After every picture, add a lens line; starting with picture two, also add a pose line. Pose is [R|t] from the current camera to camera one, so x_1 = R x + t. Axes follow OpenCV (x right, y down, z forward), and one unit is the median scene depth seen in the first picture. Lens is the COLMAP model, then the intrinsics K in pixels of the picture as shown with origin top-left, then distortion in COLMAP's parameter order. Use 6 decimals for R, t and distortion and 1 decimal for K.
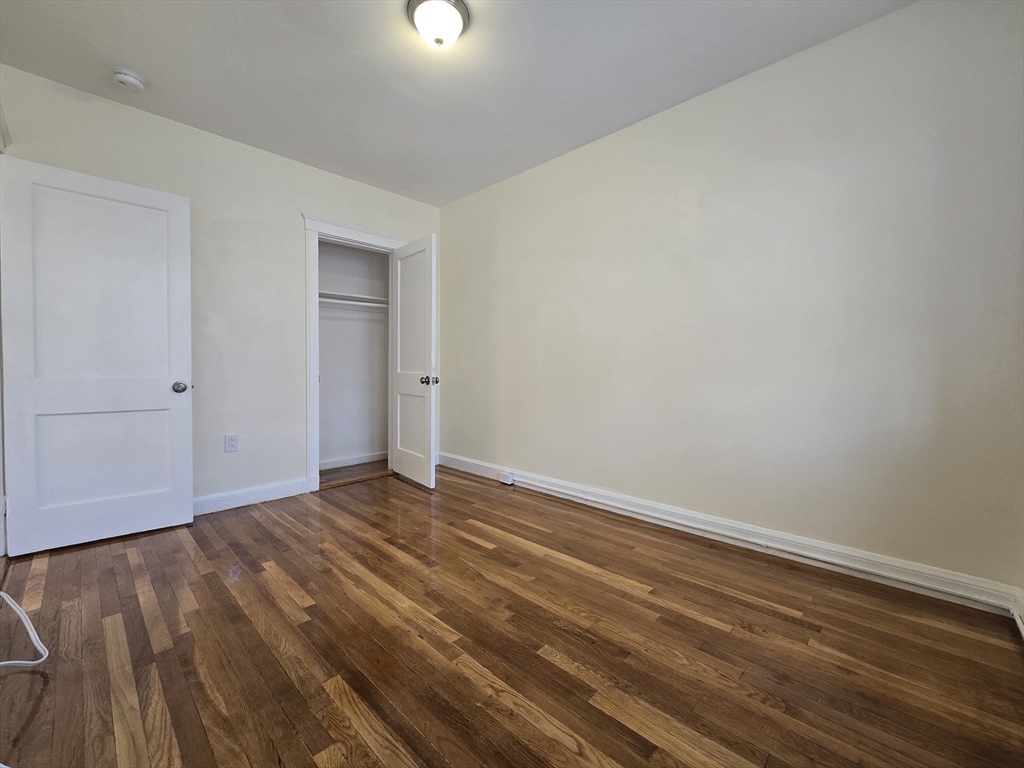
lens RADIAL K [[418.8, 0, 515.3], [0, 418.8, 379.2], [0, 0, 1]] dist [0.001014, -0.000025]
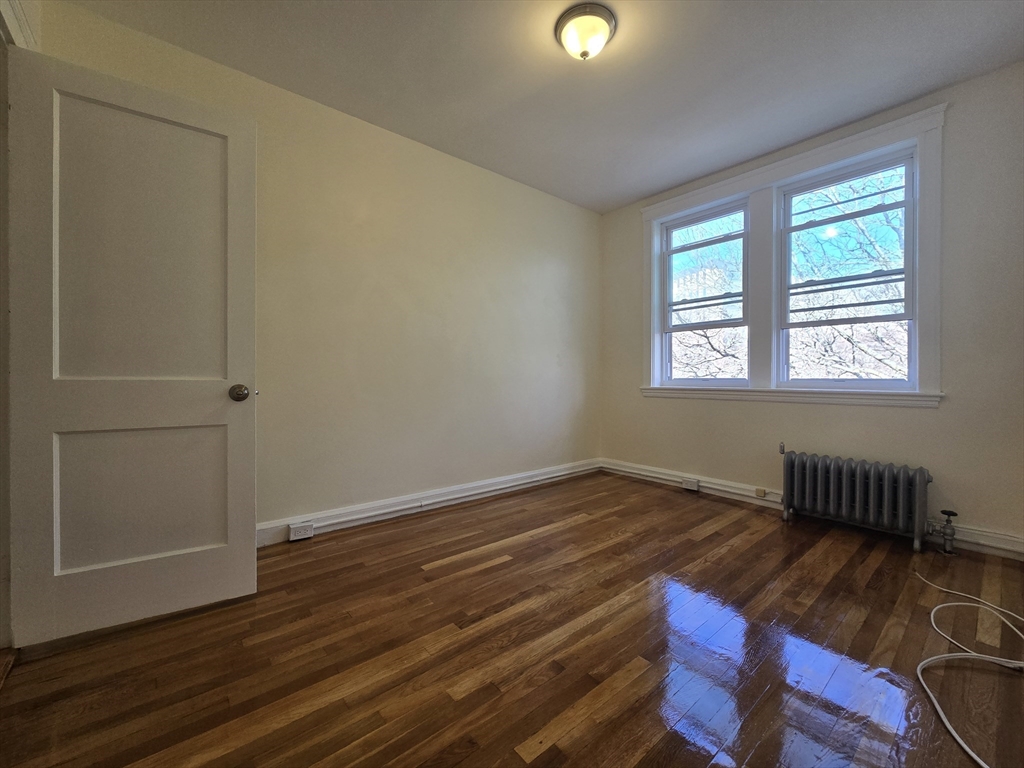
lens RADIAL K [[418.8, 0, 515.3], [0, 418.8, 379.2], [0, 0, 1]] dist [0.001014, -0.000025]
pose [[0.106965, -0.011215, 0.994200, -1.035306], [0.022929, 0.999698, 0.008810, -0.015230], [-0.993998, 0.021854, 0.107190, 0.901349]]
